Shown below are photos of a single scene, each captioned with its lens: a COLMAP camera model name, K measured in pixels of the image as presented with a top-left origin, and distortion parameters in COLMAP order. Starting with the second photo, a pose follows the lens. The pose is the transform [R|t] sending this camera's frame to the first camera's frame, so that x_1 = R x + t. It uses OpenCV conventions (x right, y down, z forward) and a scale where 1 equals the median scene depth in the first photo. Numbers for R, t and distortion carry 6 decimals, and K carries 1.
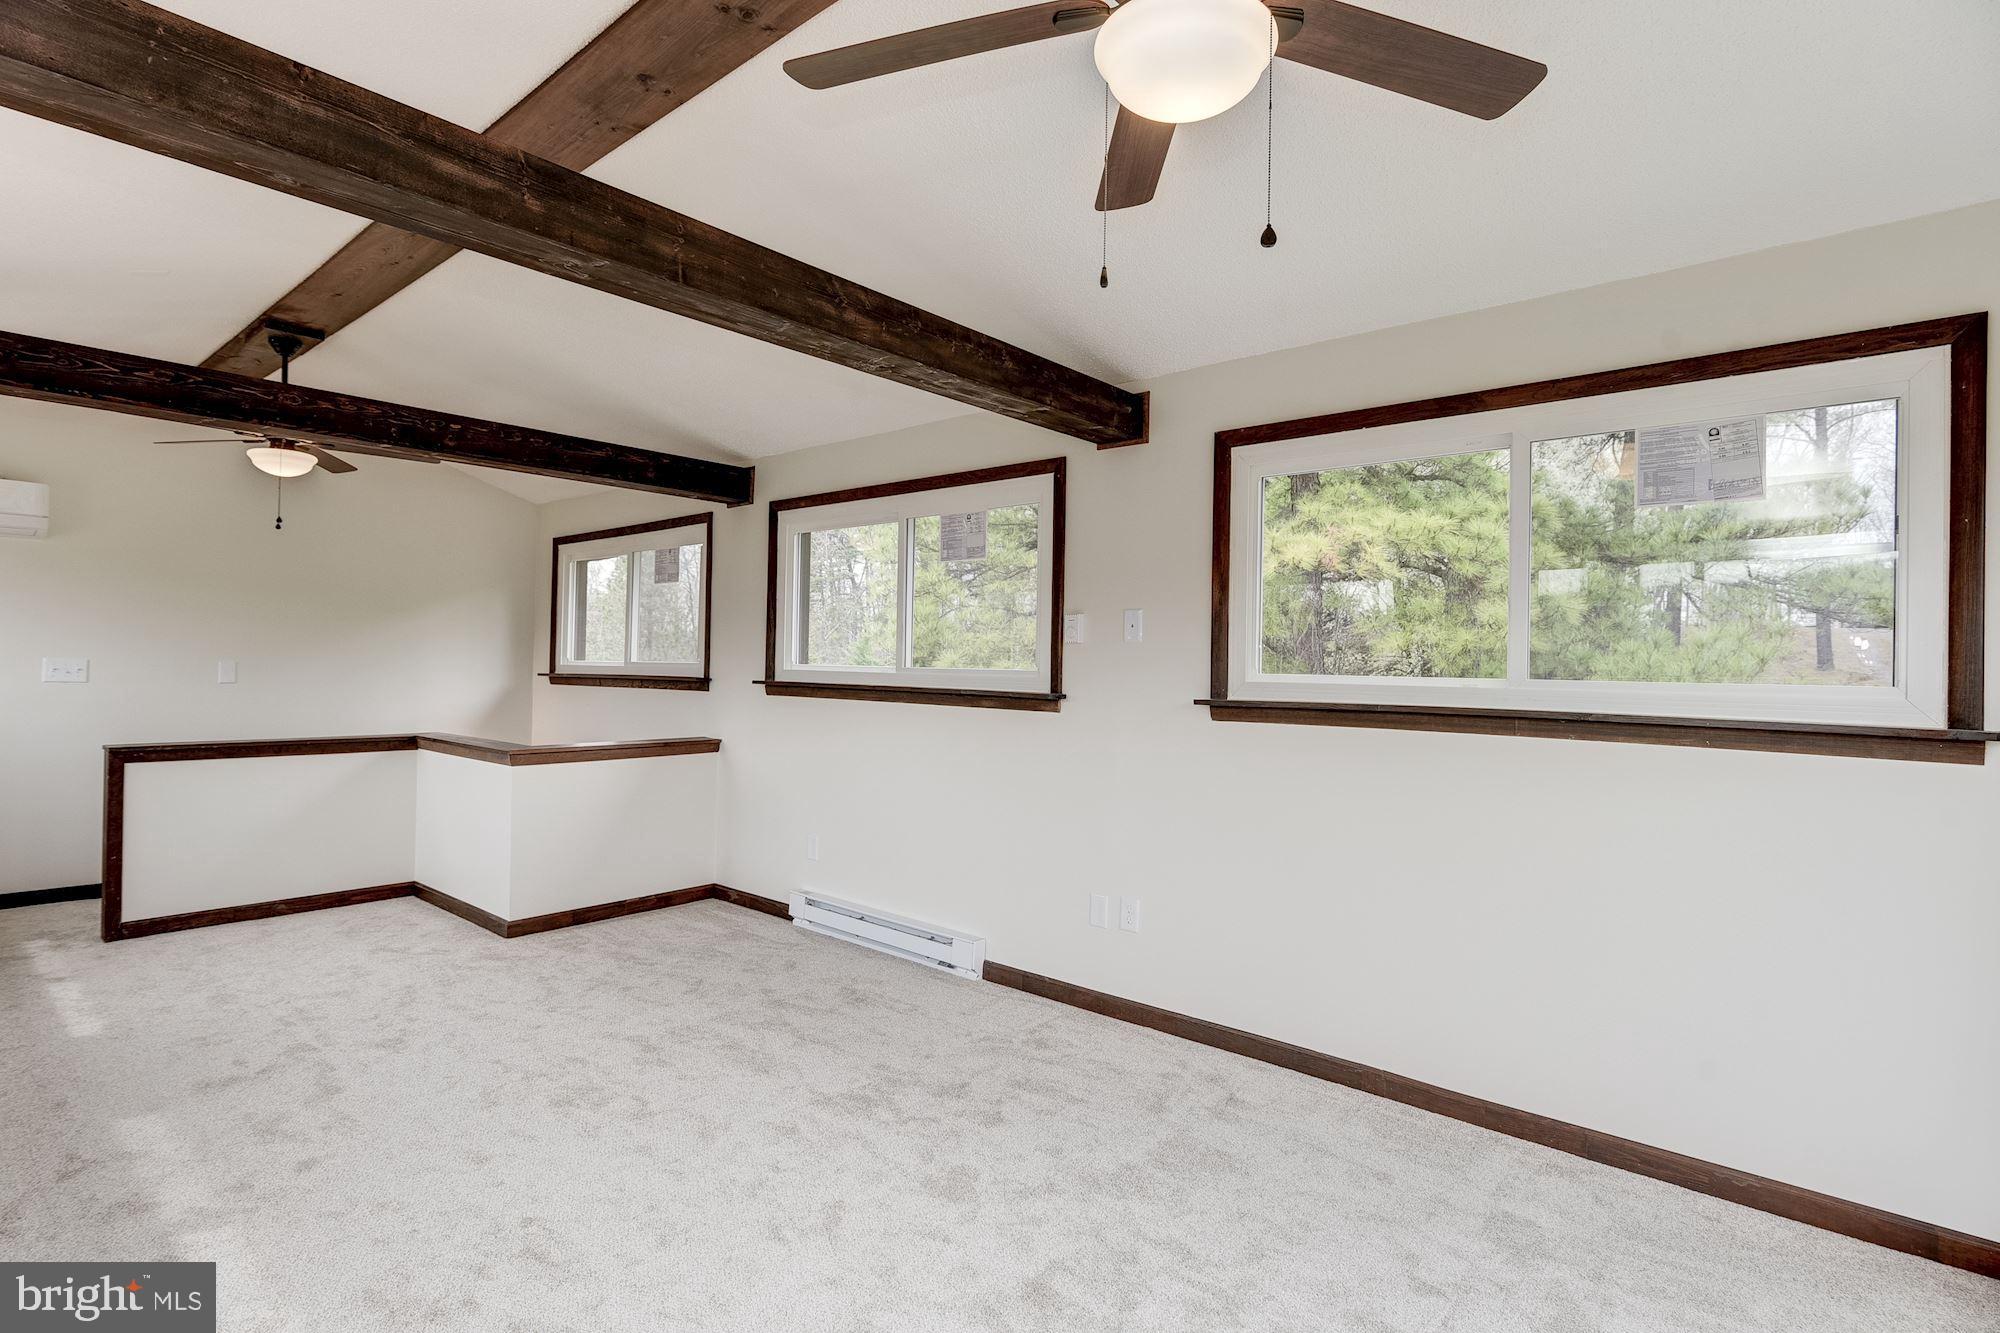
lens RADIAL K [[989.8, 0, 997.8], [0, 989.8, 659.6], [0, 0, 1]] dist [-0.004551, -0.001080]
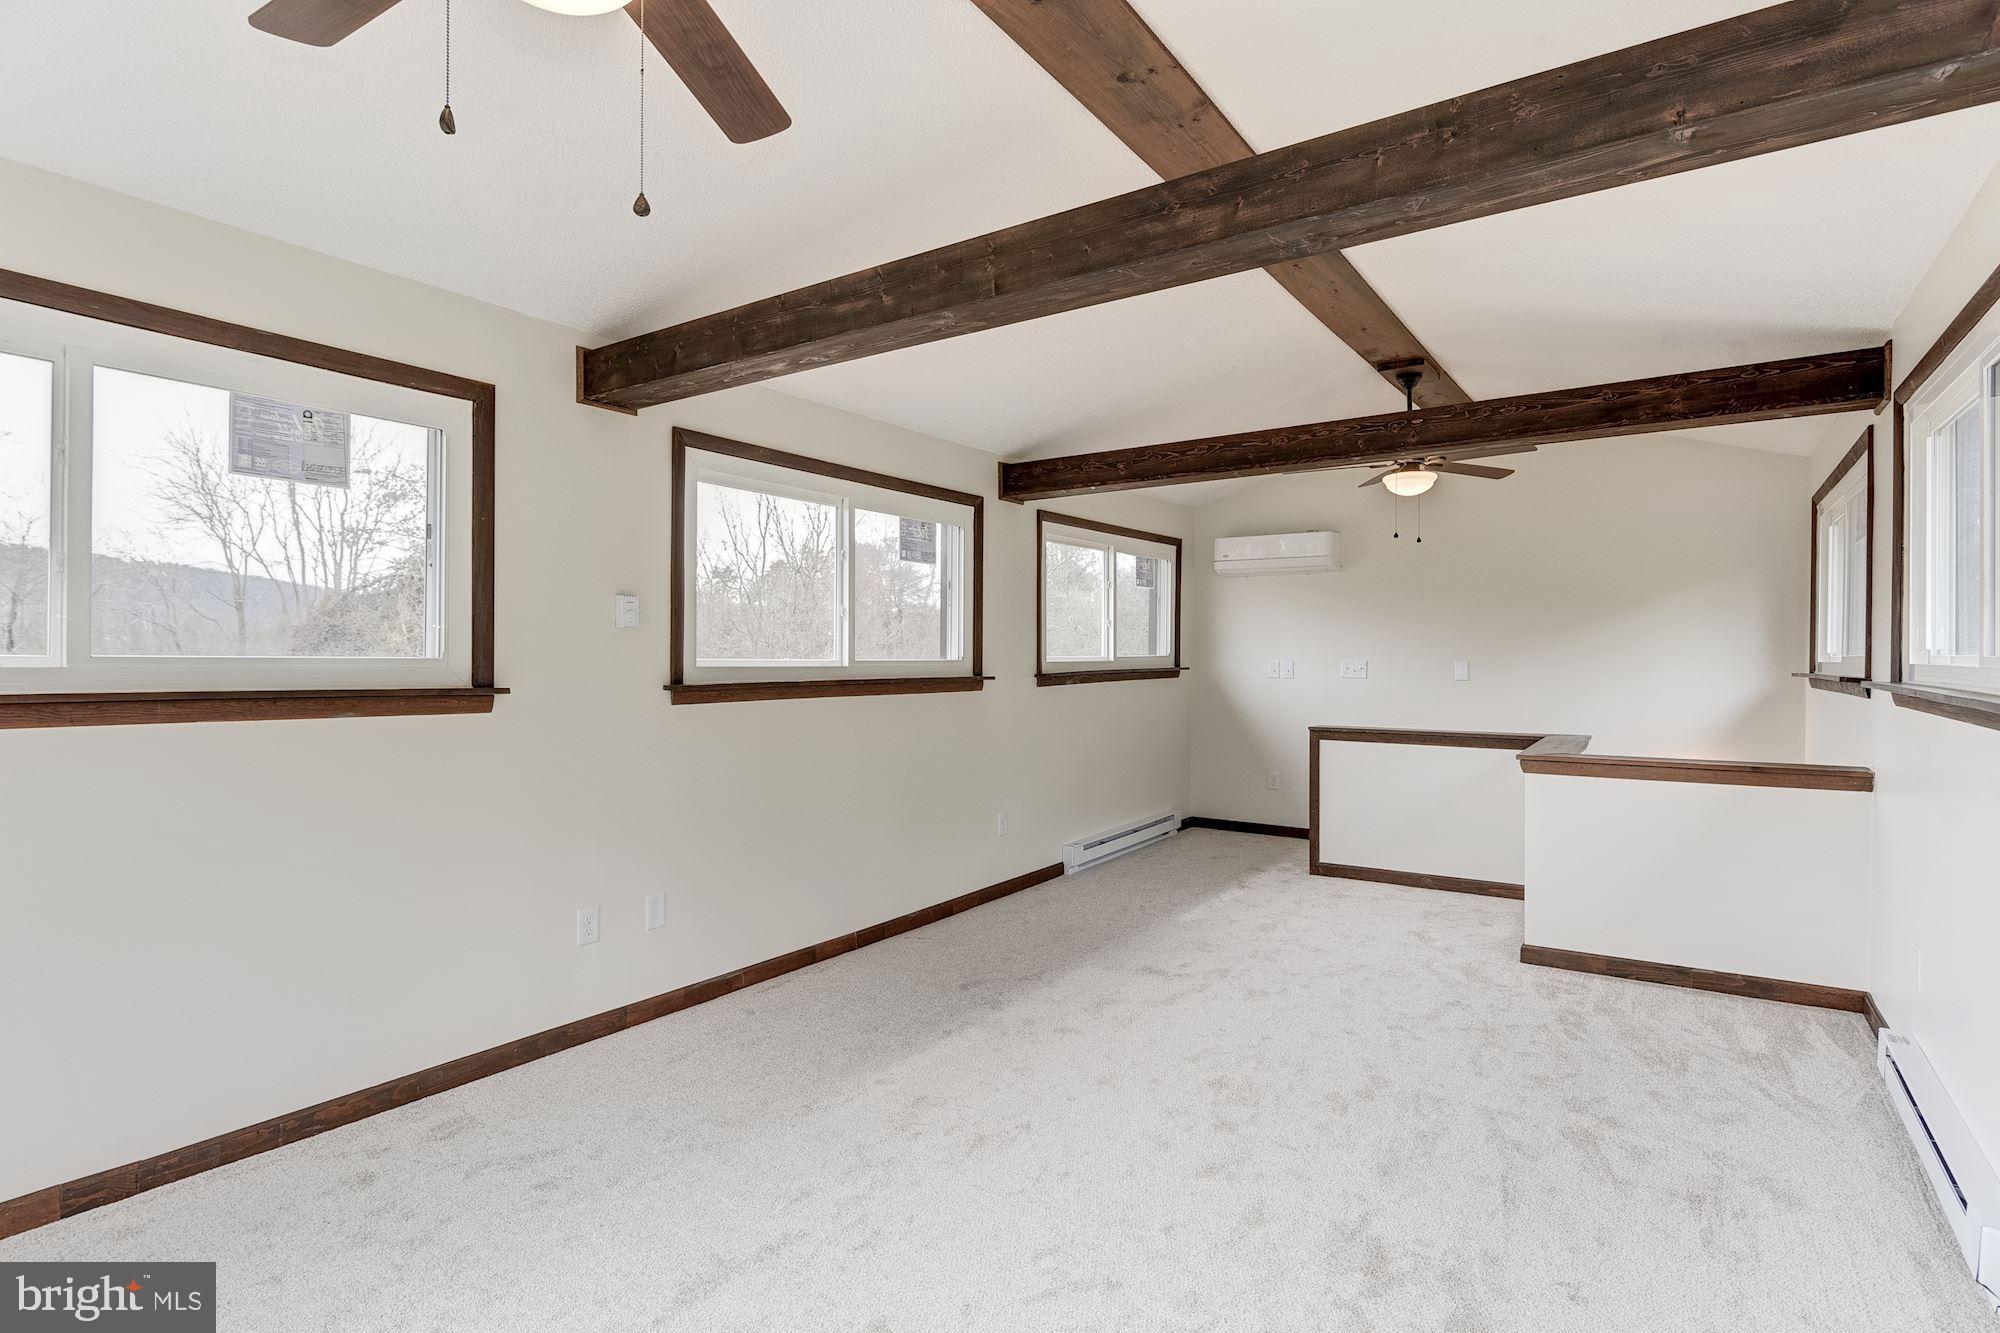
lens RADIAL K [[989.8, 0, 997.8], [0, 989.8, 659.6], [0, 0, 1]] dist [-0.004551, -0.001080]
pose [[0.111624, -0.012735, -0.993669, 0.451529], [0.006357, 0.999907, -0.012101, 0.015830], [0.993730, -0.004966, 0.111694, 0.537535]]
